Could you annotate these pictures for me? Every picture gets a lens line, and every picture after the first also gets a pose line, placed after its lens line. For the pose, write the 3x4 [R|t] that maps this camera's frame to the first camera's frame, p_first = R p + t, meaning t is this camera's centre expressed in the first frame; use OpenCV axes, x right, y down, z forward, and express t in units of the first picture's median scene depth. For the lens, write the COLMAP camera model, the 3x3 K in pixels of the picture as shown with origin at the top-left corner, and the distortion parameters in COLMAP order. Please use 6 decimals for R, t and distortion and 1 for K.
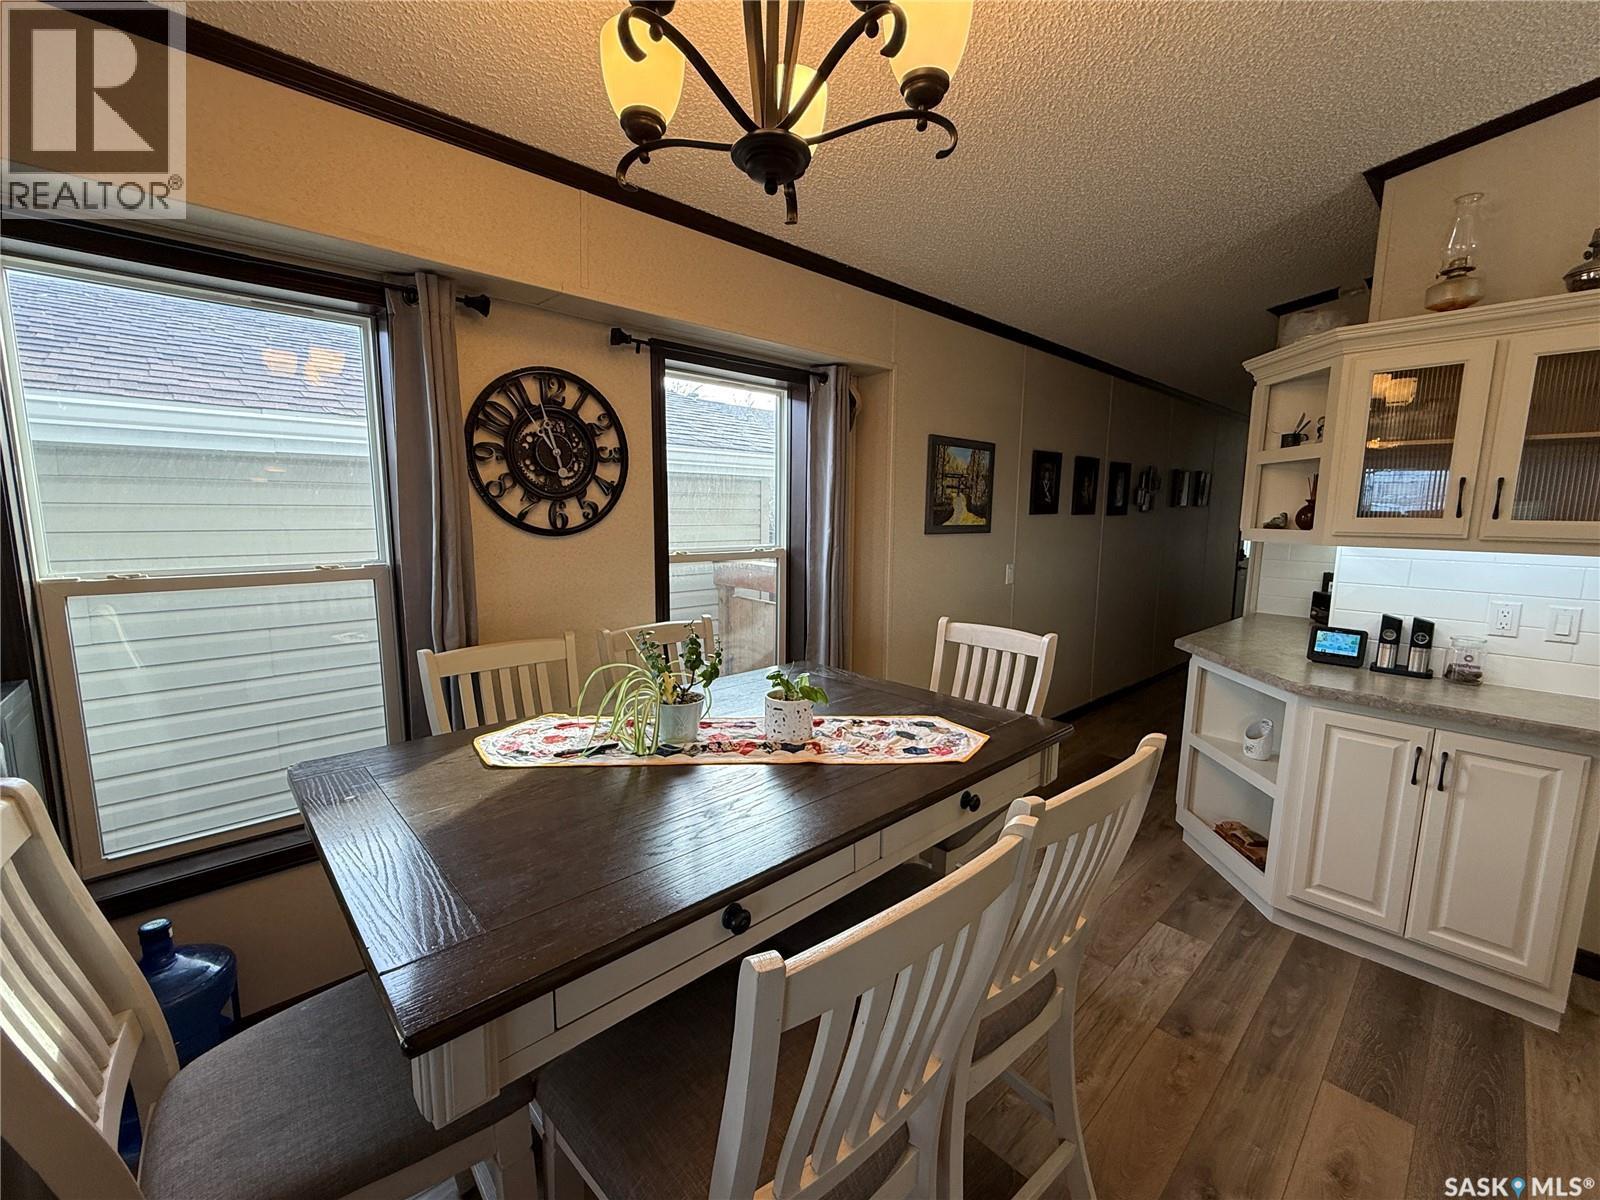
lens RADIAL K [[660.7, 0, 800.0], [0, 660.7, 601.2], [0, 0, 1]] dist [-0.003054, 0.000234]
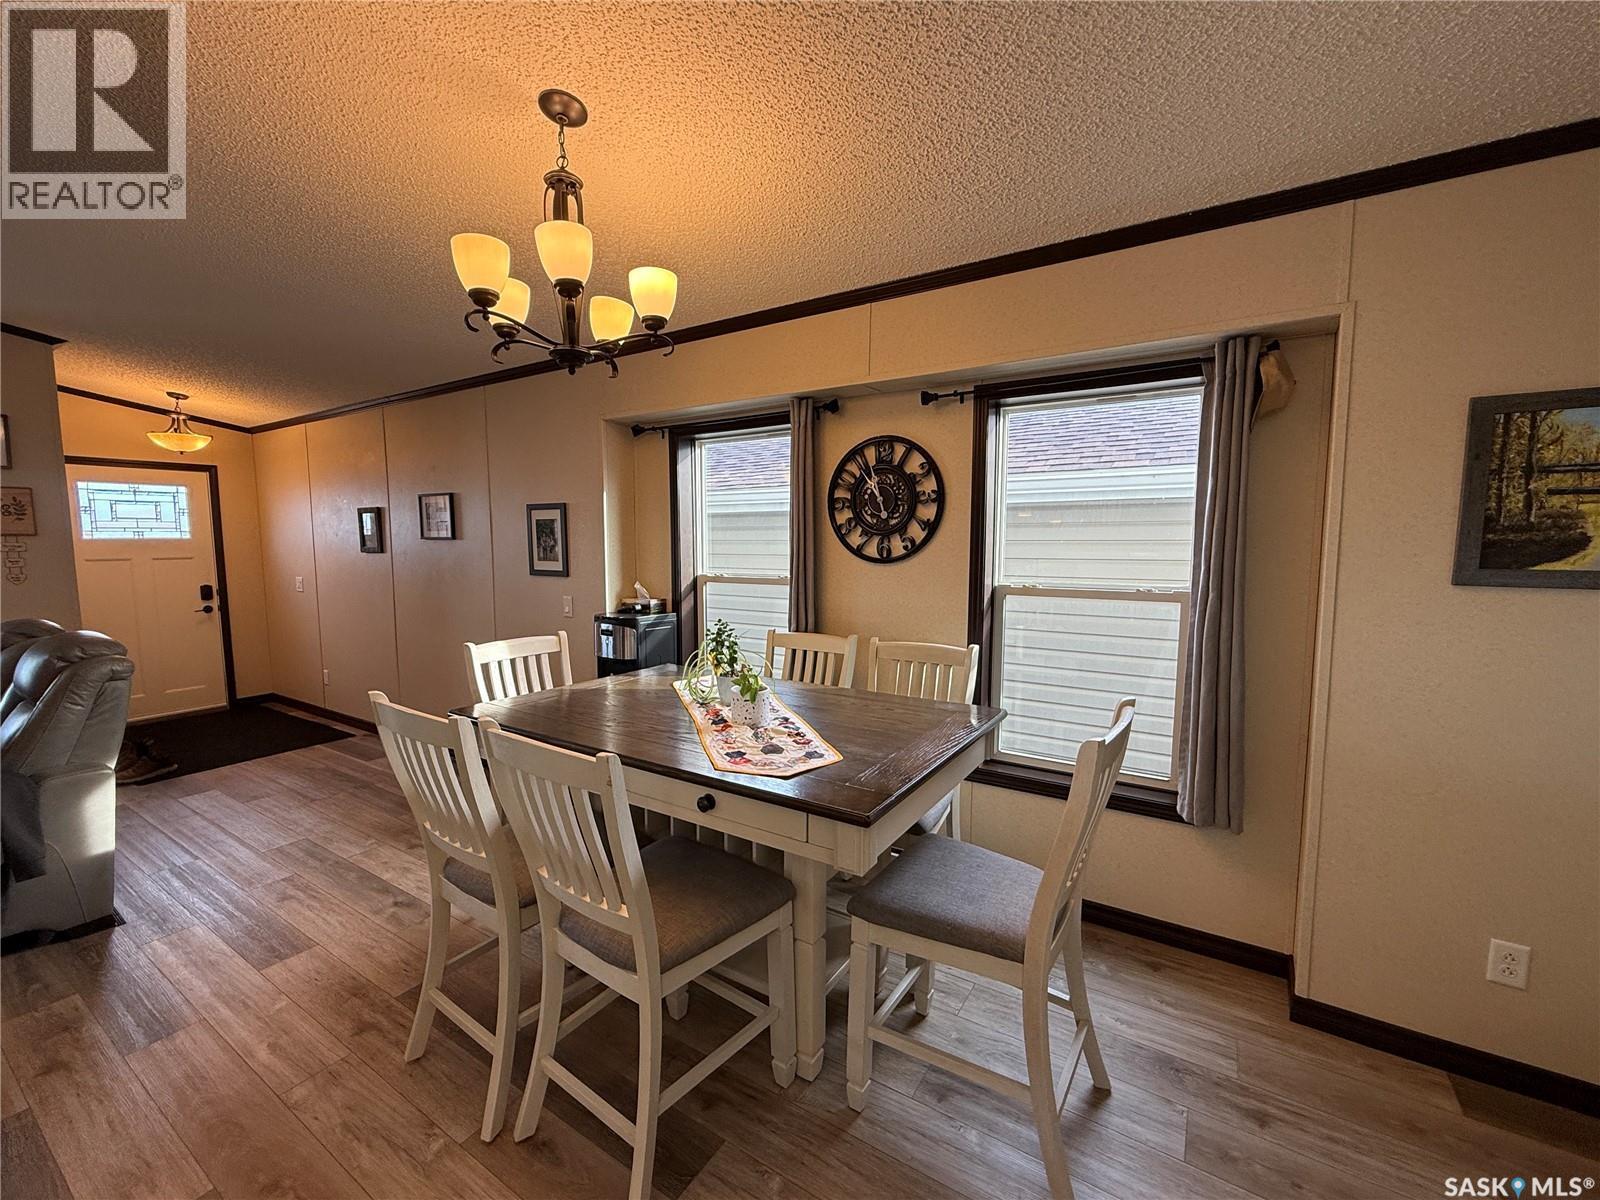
lens RADIAL K [[660.7, 0, 802.0], [0, 660.7, 602.7], [0, 0, 1]] dist [-0.003054, 0.000234]
pose [[0.251175, 0.085941, -0.964119, 0.848306], [-0.124050, 0.990695, 0.055992, -0.074710], [0.959960, 0.105535, 0.259499, 0.516229]]
